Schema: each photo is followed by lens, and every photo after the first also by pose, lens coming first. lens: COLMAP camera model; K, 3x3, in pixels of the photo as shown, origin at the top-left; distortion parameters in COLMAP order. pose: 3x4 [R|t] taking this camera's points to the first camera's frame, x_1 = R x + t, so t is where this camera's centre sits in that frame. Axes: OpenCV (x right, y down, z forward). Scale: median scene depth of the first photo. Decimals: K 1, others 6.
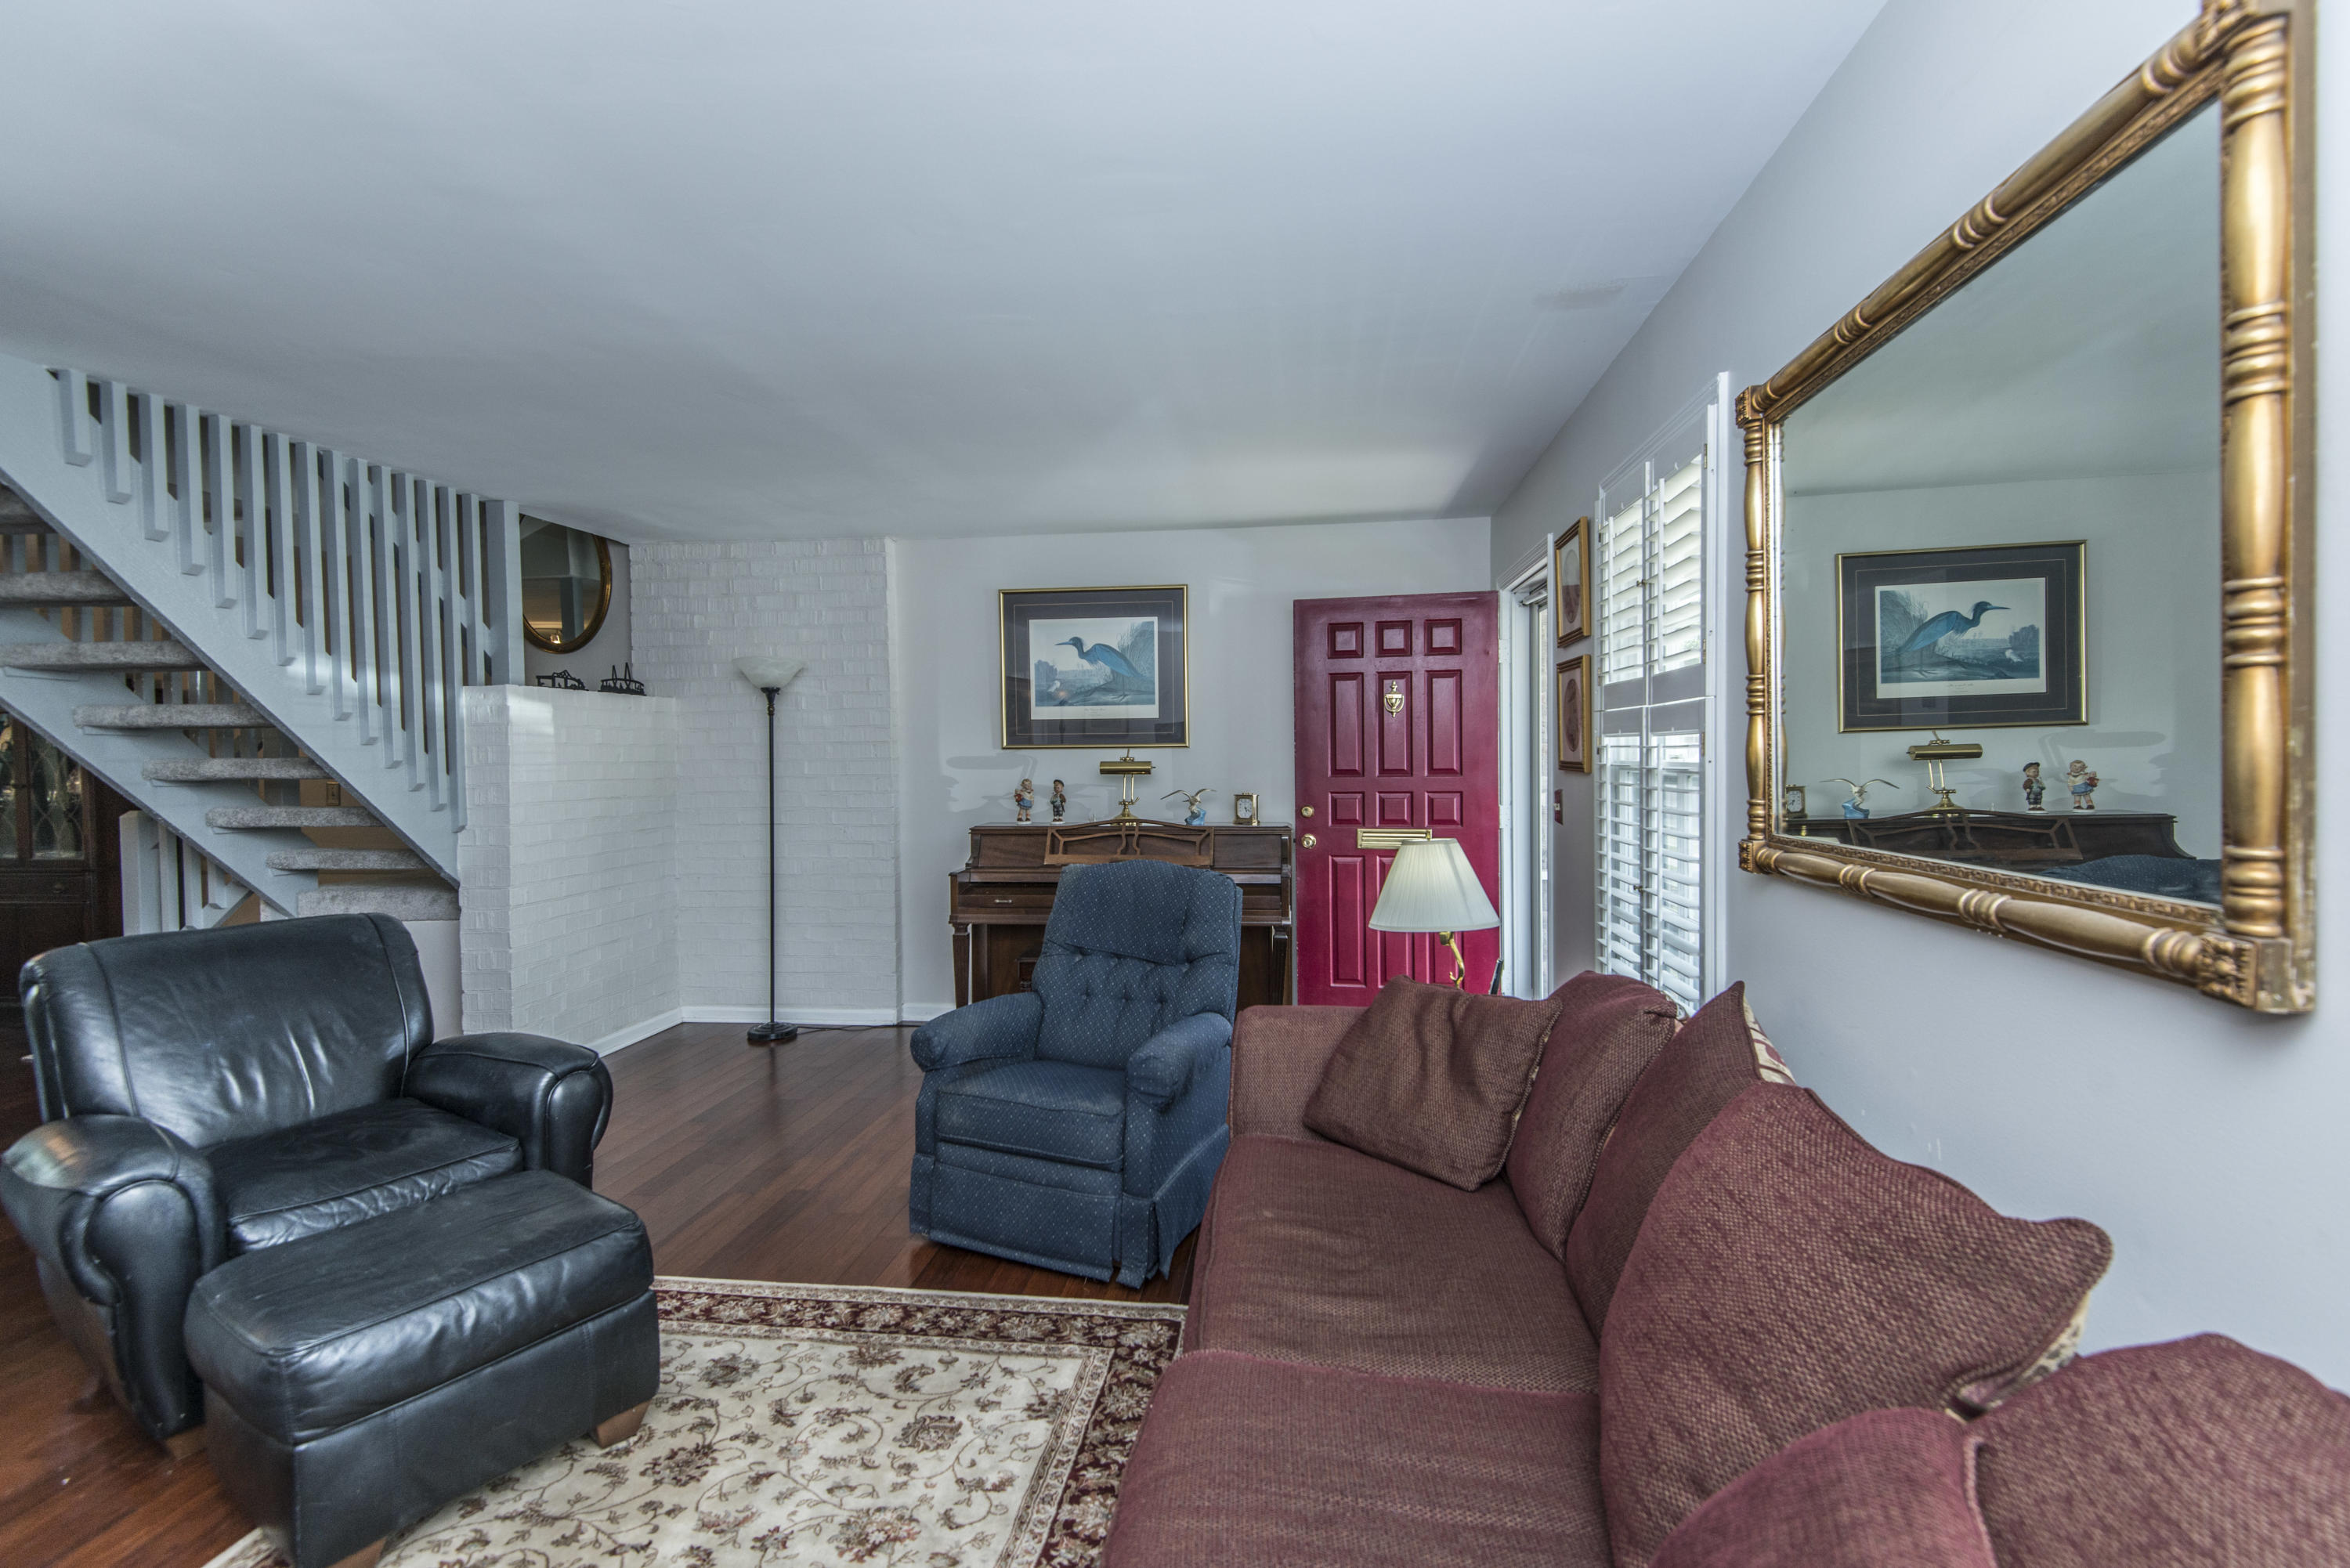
lens RADIAL K [[1072.2, 0, 1176.4], [0, 1072.2, 770.8], [0, 0, 1]] dist [0.045095, -0.024689]
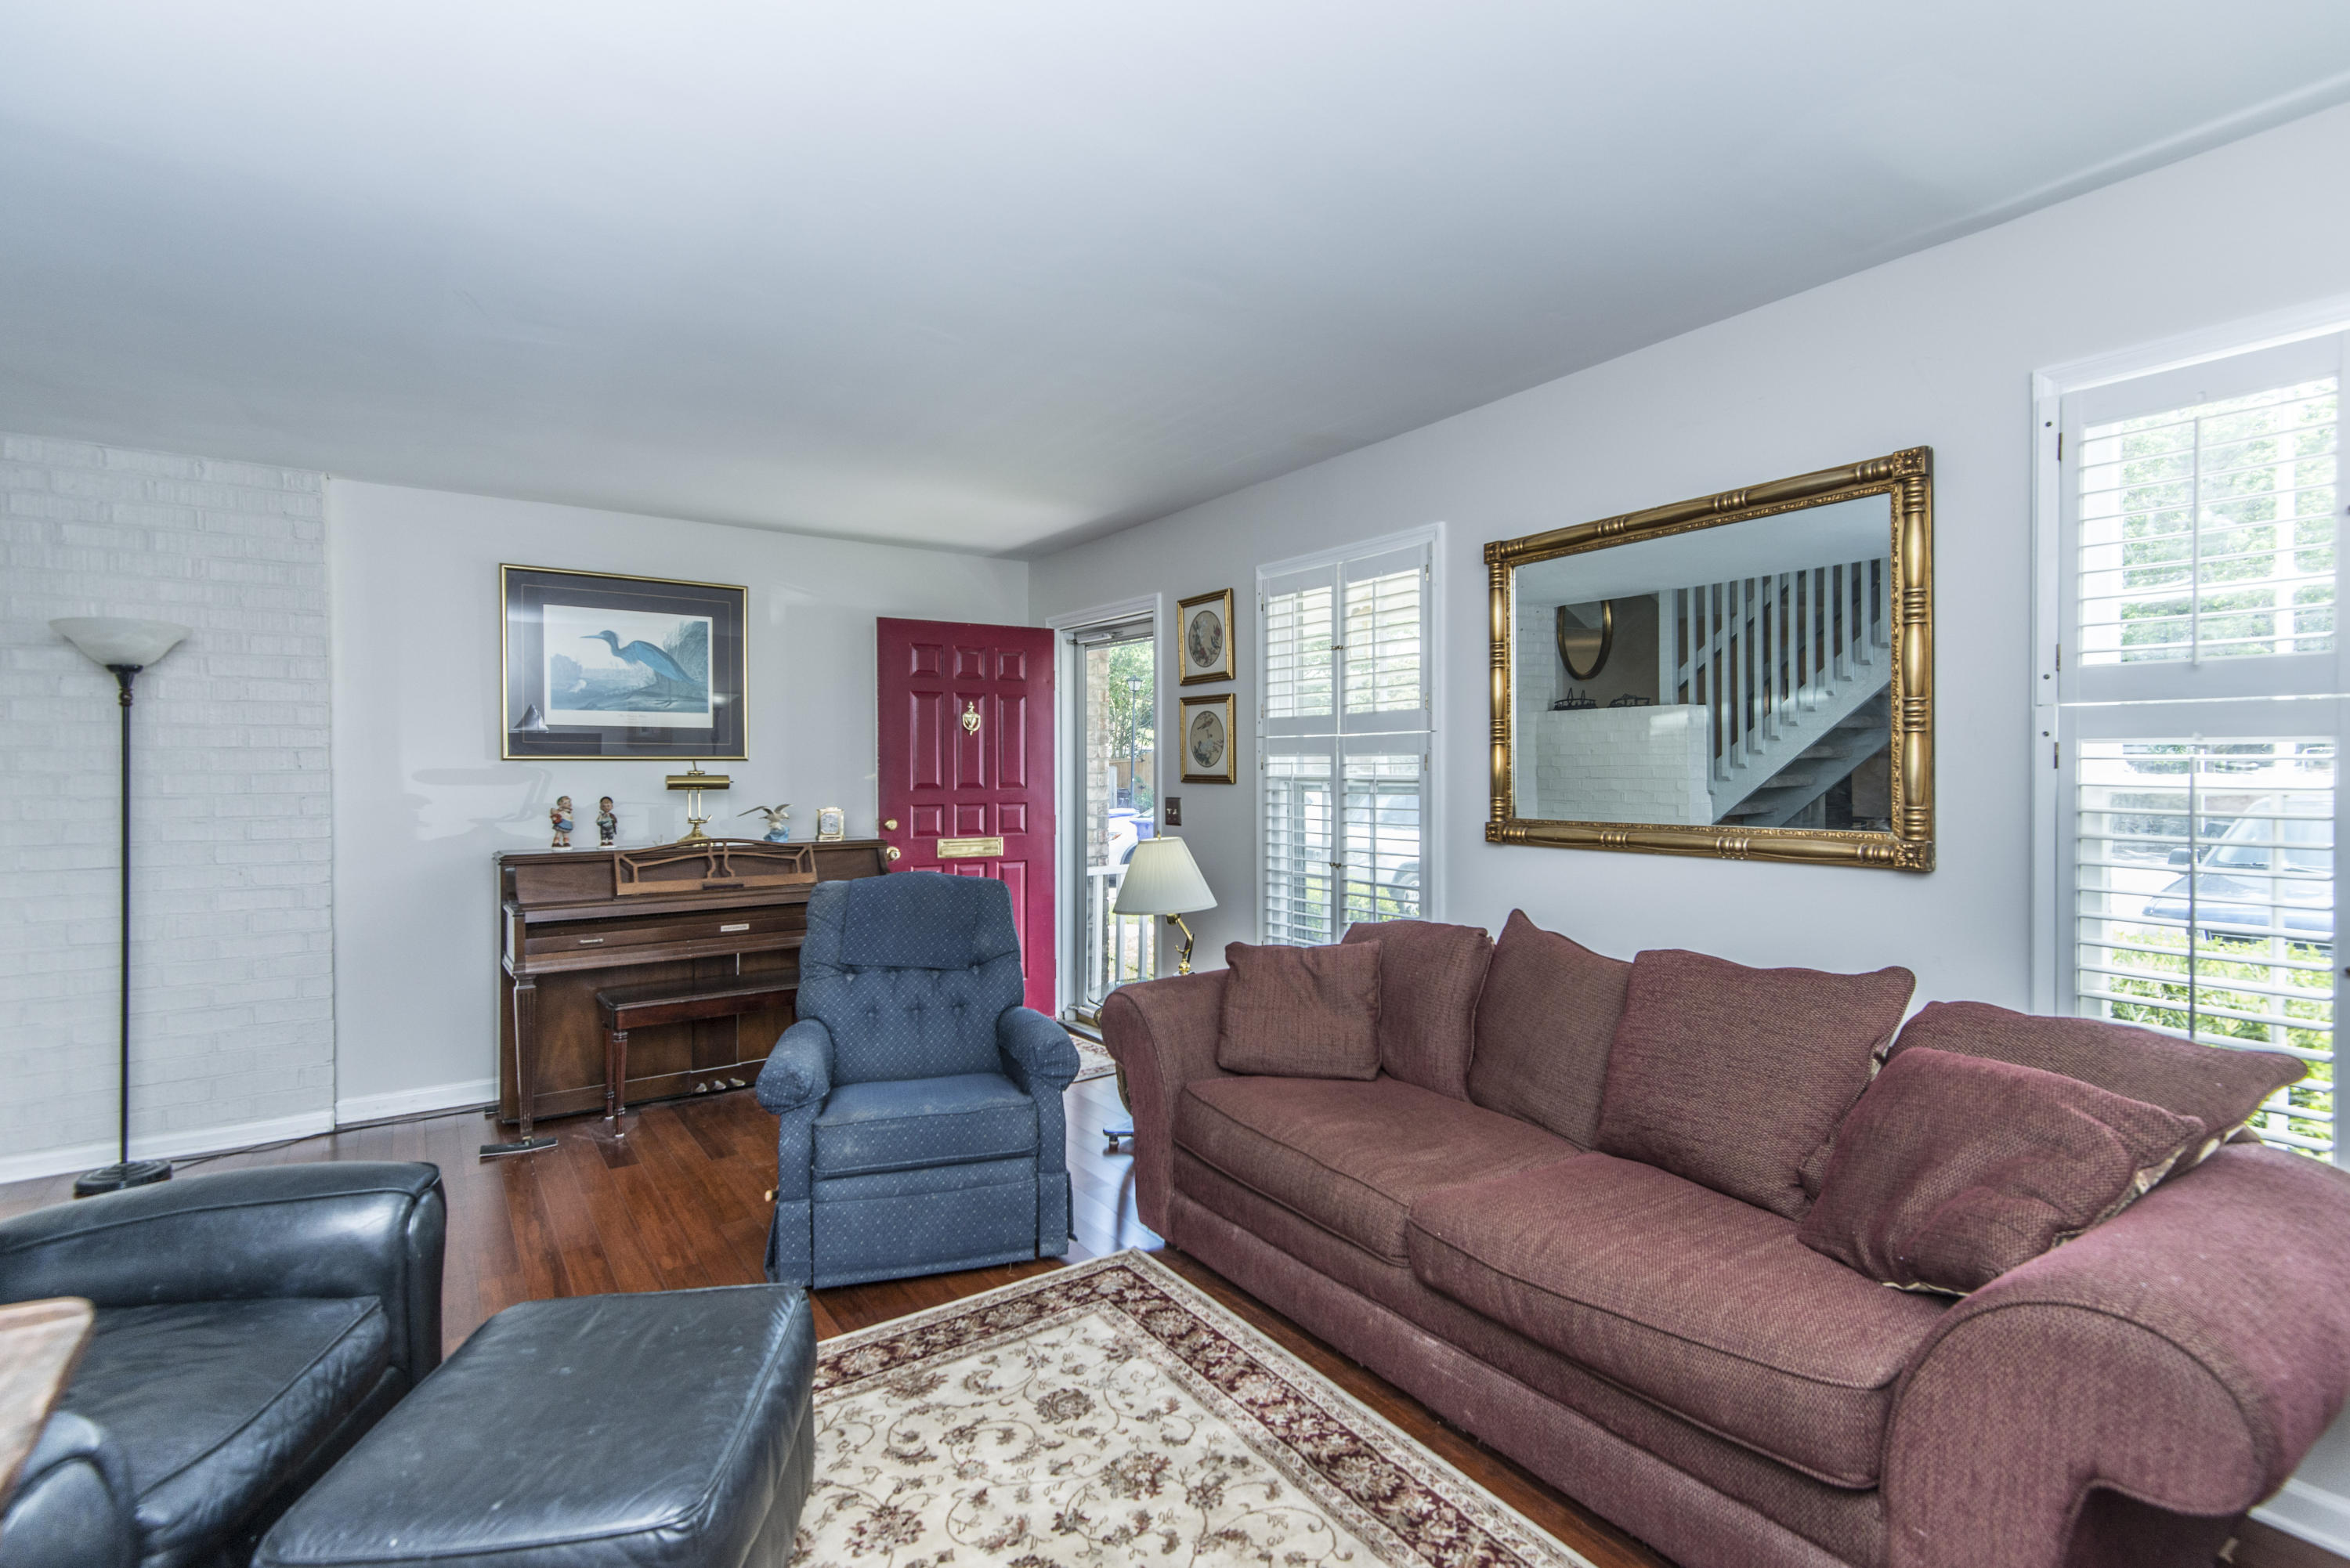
lens RADIAL K [[1064.4, 0, 1181.9], [0, 1064.4, 776.2], [0, 0, 1]] dist [0.044491, -0.023368]
pose [[0.741936, 0.000975, 0.670469, -0.542962], [0.006652, 0.999939, -0.008815, 0.003876], [-0.670437, 0.011000, 0.741885, 0.088226]]
